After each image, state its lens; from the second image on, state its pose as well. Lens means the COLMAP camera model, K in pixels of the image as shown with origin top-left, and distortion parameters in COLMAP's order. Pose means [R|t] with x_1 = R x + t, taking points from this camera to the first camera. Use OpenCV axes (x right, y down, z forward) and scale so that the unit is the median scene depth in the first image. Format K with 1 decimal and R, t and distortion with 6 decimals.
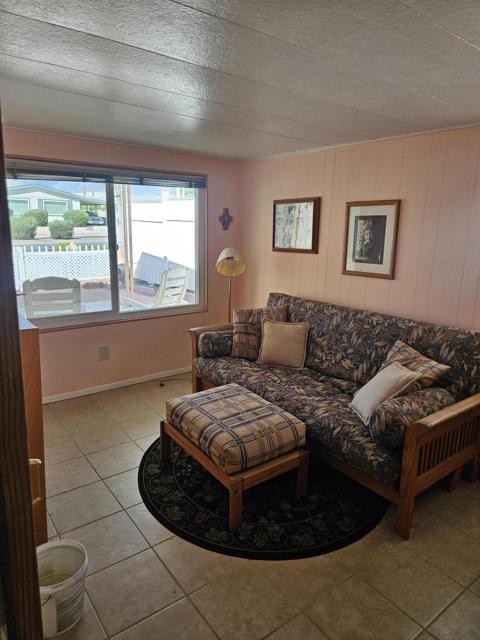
lens RADIAL K [[423.3, 0, 240.0], [0, 423.3, 320.0], [0, 0, 1]] dist [0.056100, -0.061099]
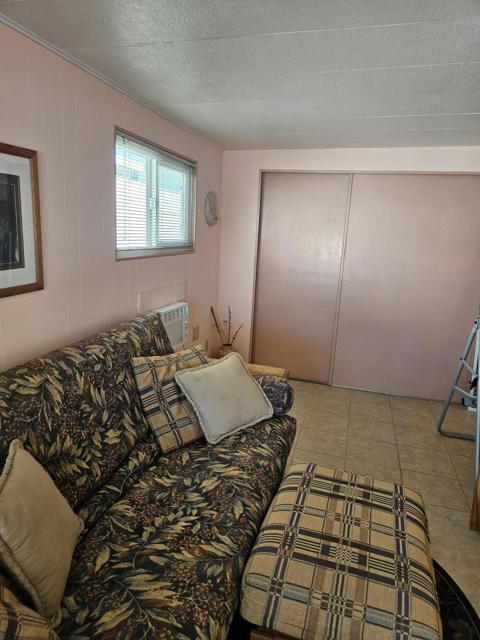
lens RADIAL K [[423.3, 0, 240.0], [0, 423.3, 320.0], [0, 0, 1]] dist [0.056100, -0.061099]
pose [[-0.594747, -0.211310, 0.775644, -0.282702], [0.132534, 0.925861, 0.353858, -0.237952], [-0.792913, 0.313255, -0.522648, 1.149270]]
